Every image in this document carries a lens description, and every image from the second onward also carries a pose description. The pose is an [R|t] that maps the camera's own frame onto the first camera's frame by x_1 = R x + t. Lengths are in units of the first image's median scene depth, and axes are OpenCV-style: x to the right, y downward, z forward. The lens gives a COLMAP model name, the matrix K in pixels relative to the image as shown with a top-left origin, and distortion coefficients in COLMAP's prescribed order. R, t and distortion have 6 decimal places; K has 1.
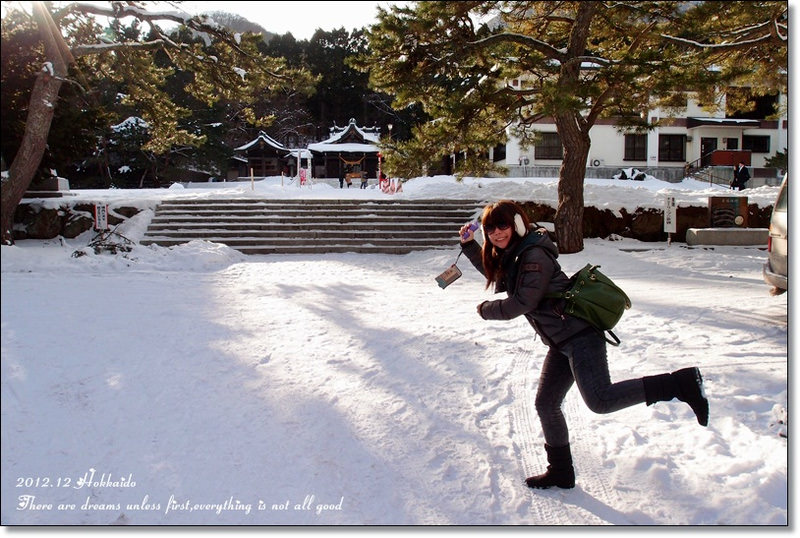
lens RADIAL K [[646.2, 0, 399.8], [0, 646.2, 268.5], [0, 0, 1]] dist [-0.076474, 0.044409]
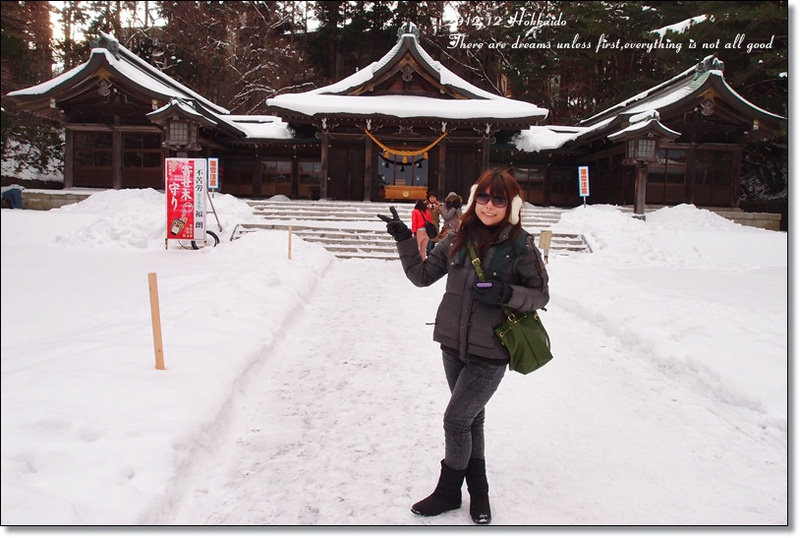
lens RADIAL K [[646.2, 0, 403.7], [0, 646.2, 258.5], [0, 0, 1]] dist [-0.076474, 0.044409]
pose [[0.999168, 0.028004, -0.029648, -0.062802], [-0.029047, 0.998952, -0.035362, -0.097925], [0.028627, 0.036194, 0.998935, 0.668978]]
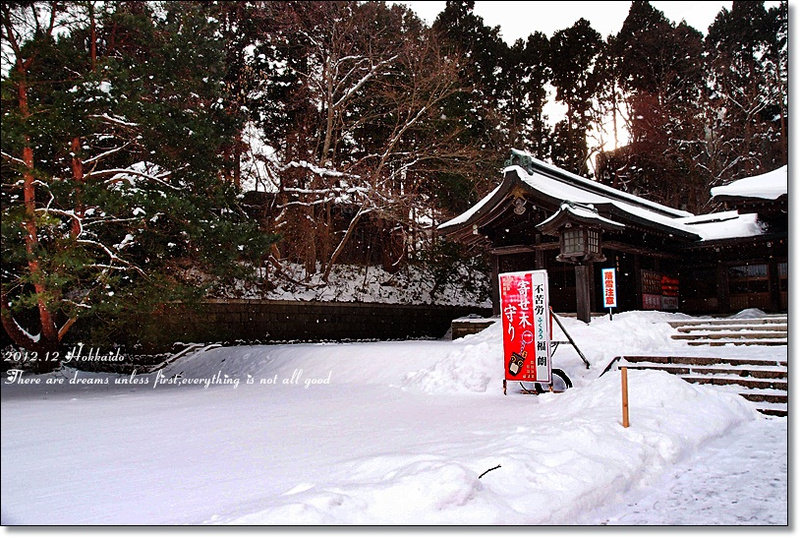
lens RADIAL K [[646.2, 0, 400.3], [0, 646.2, 263.5], [0, 0, 1]] dist [-0.076474, 0.044409]
pose [[0.695693, -0.086498, -0.713113, -0.052507], [-0.058941, 0.982503, -0.176676, -0.105894], [0.715917, 0.164944, 0.678421, 0.728292]]
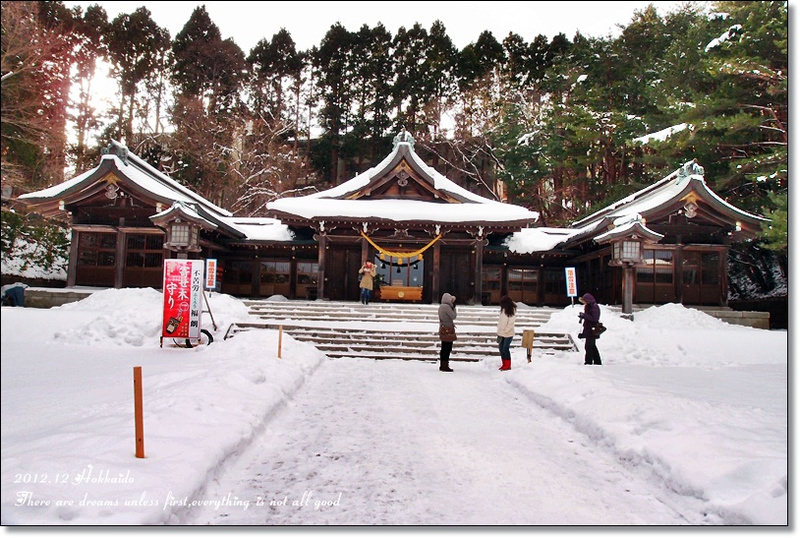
lens RADIAL K [[646.2, 0, 403.7], [0, 646.2, 258.0], [0, 0, 1]] dist [-0.076474, 0.044409]
pose [[0.999068, 0.023984, -0.035901, -0.059392], [-0.030368, 0.981417, -0.189467, -0.097474], [0.030690, 0.190380, 0.981231, 0.663815]]
